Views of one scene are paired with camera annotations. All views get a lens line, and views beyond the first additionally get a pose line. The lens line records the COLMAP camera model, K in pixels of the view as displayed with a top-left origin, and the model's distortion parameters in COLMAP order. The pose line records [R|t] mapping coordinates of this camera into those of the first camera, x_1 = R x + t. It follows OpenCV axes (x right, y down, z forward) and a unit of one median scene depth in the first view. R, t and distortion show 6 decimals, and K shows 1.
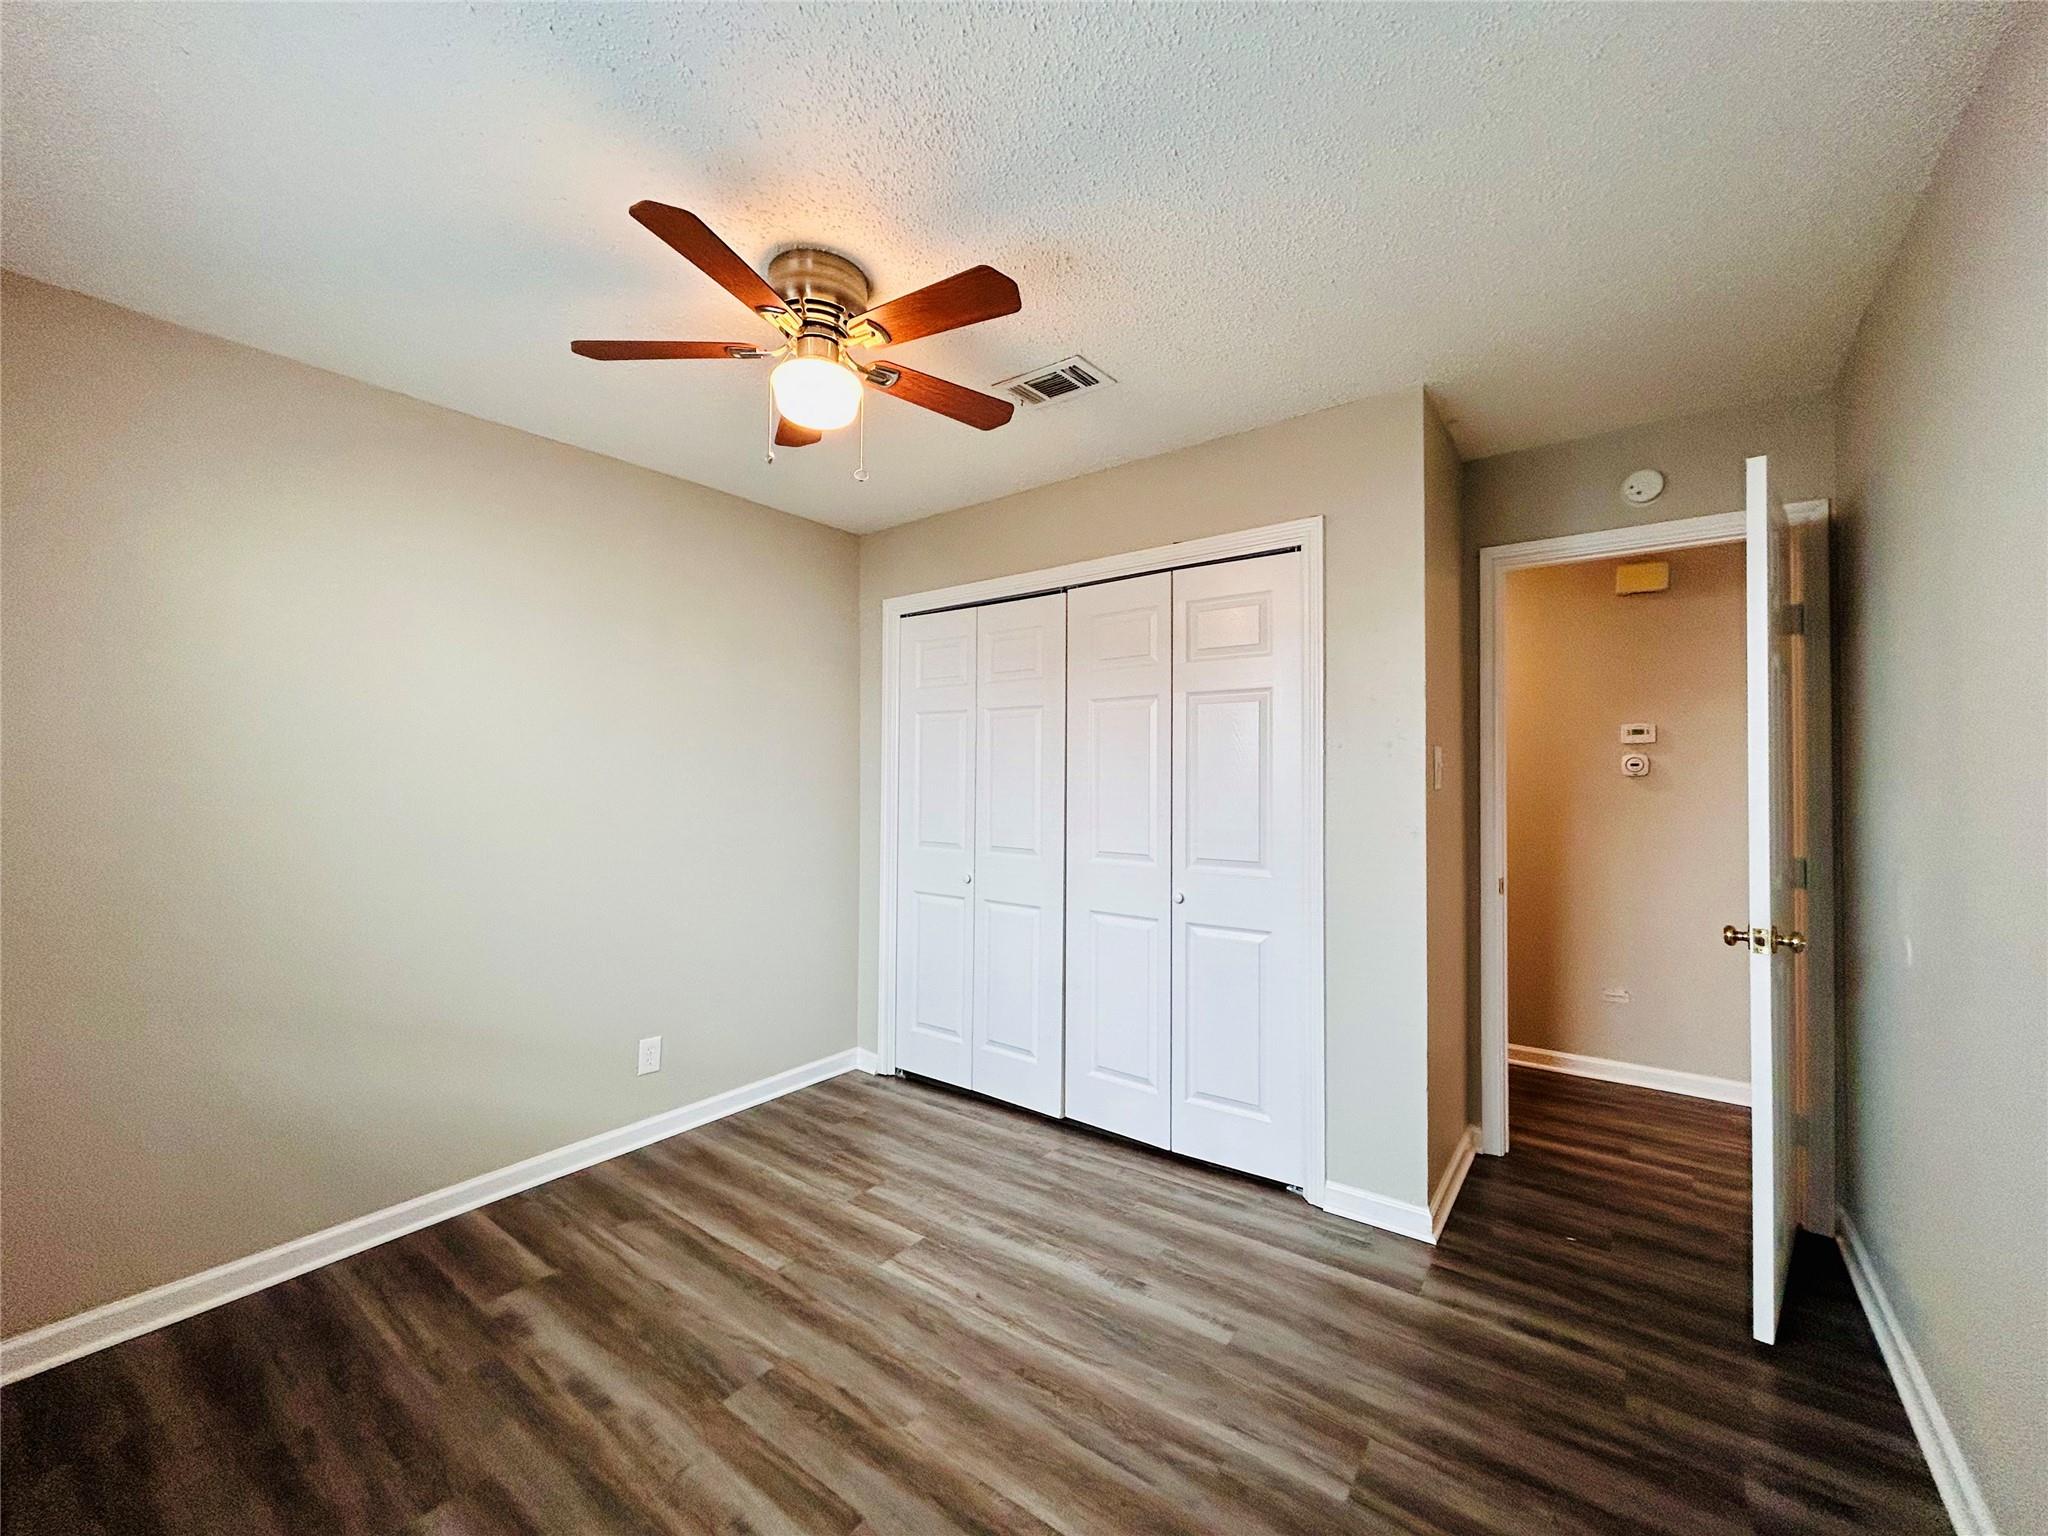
lens RADIAL K [[822.6, 0, 1022.8], [0, 822.6, 763.1], [0, 0, 1]] dist [0.001760, -0.000007]
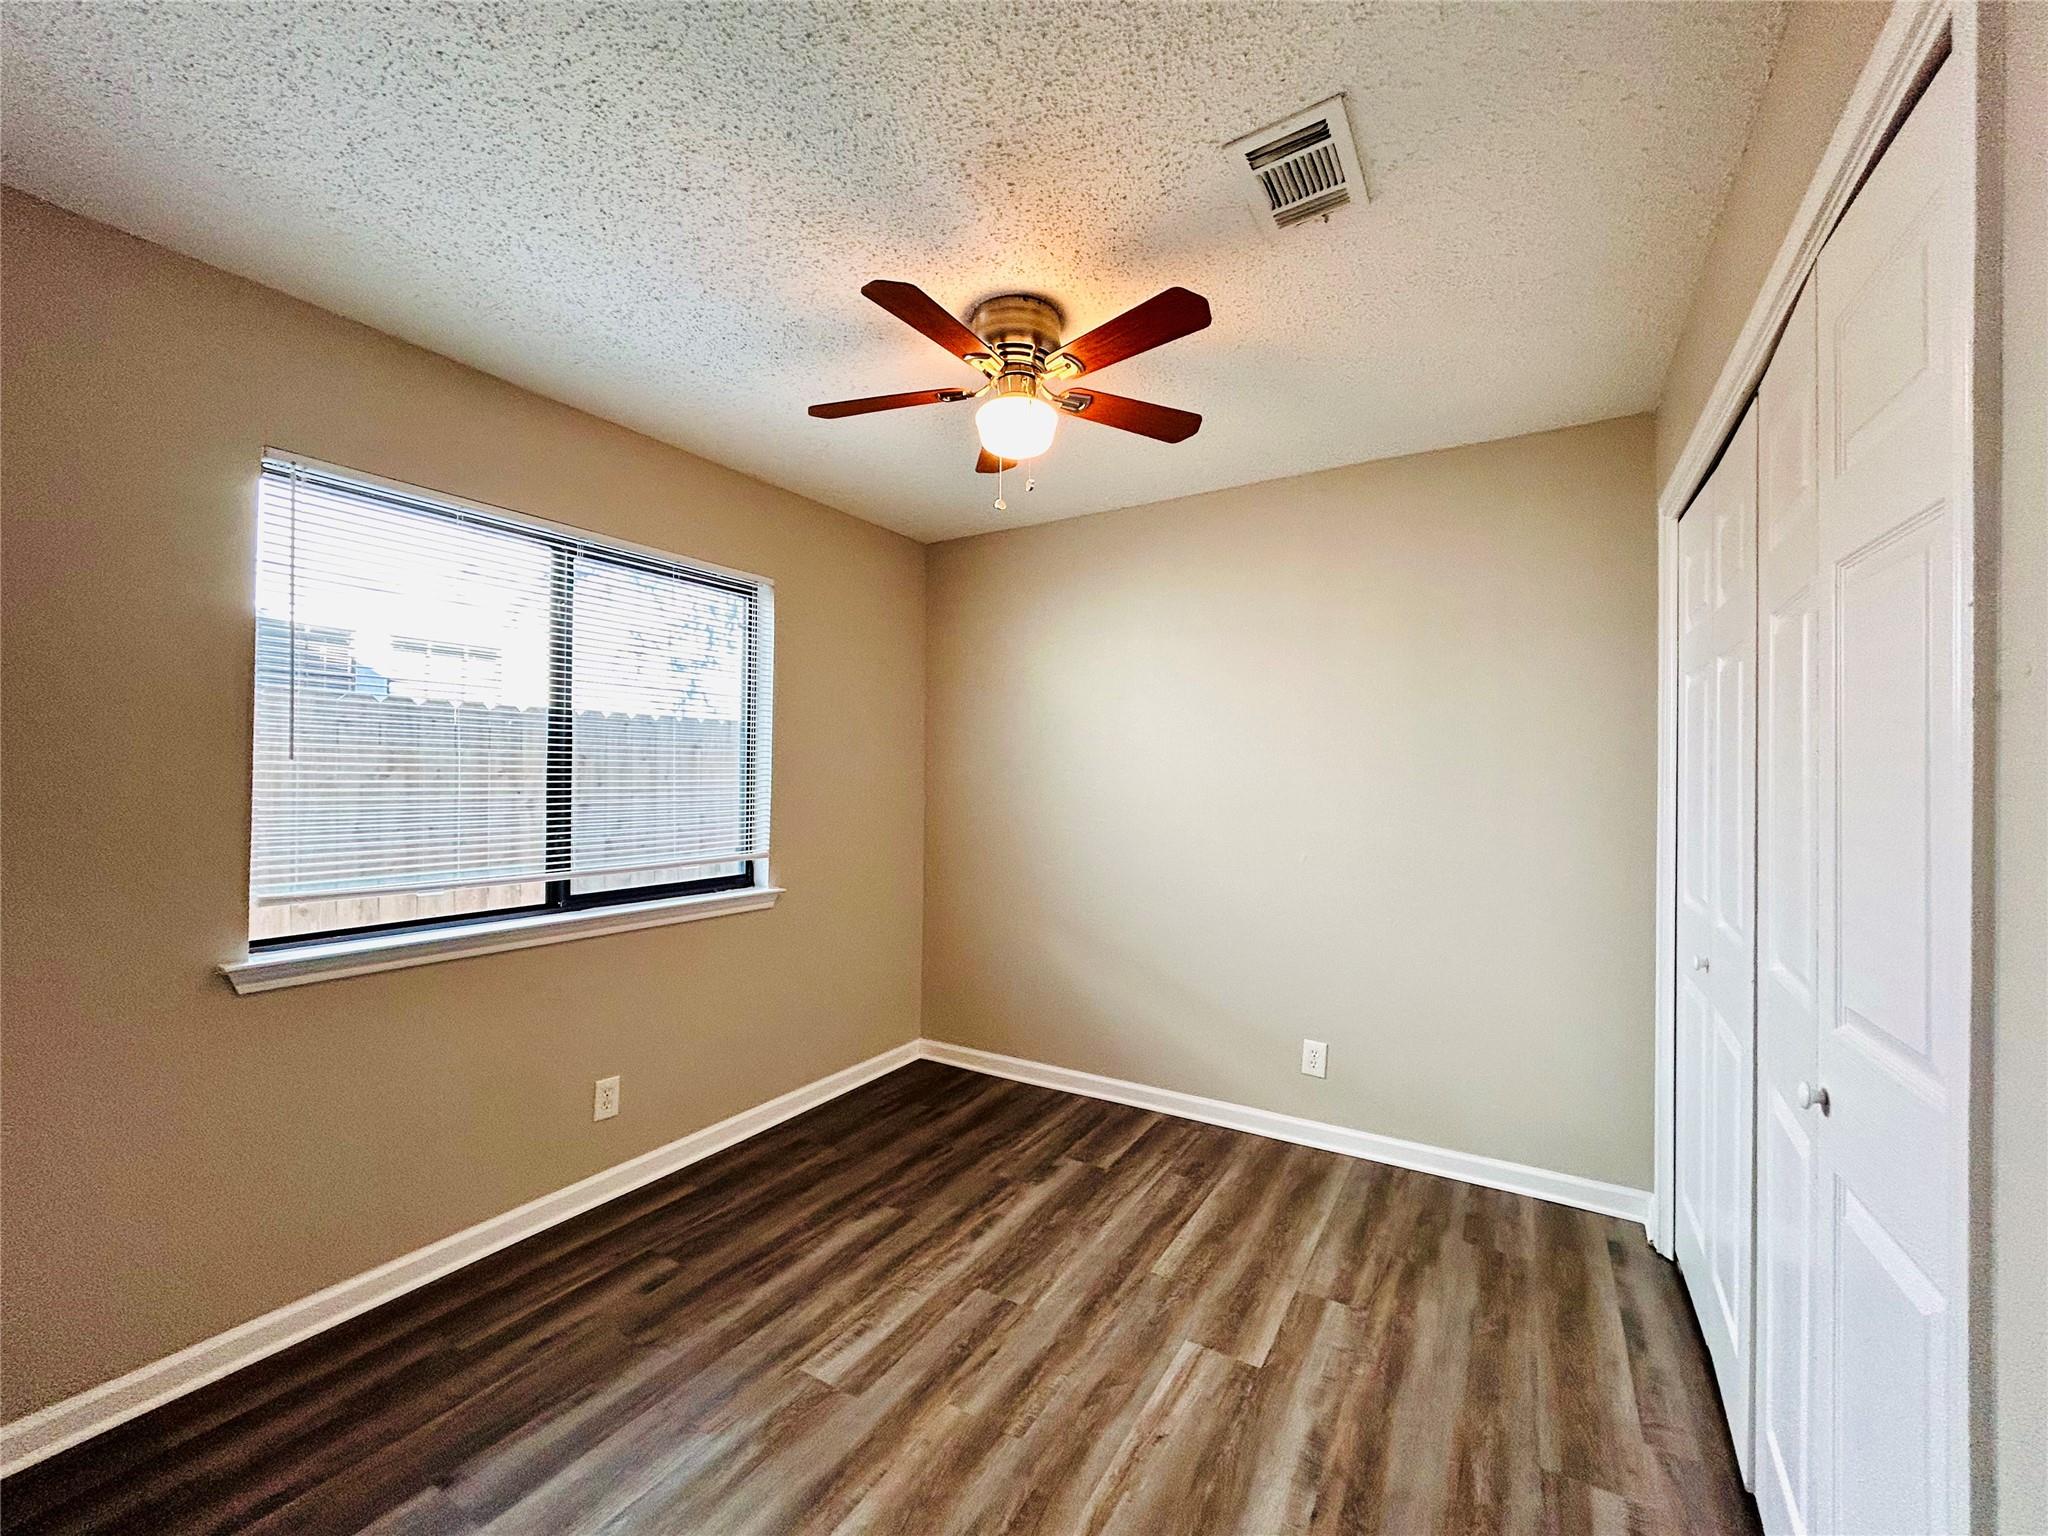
lens RADIAL K [[827.6, 0, 1024.0], [0, 827.6, 768.0], [0, 0, 1]] dist [-0.000489, -0.000098]
pose [[0.079267, -0.017291, -0.996703, 0.695120], [0.018243, 0.999707, -0.015893, 0.024736], [0.996686, -0.016923, 0.079559, 0.786529]]
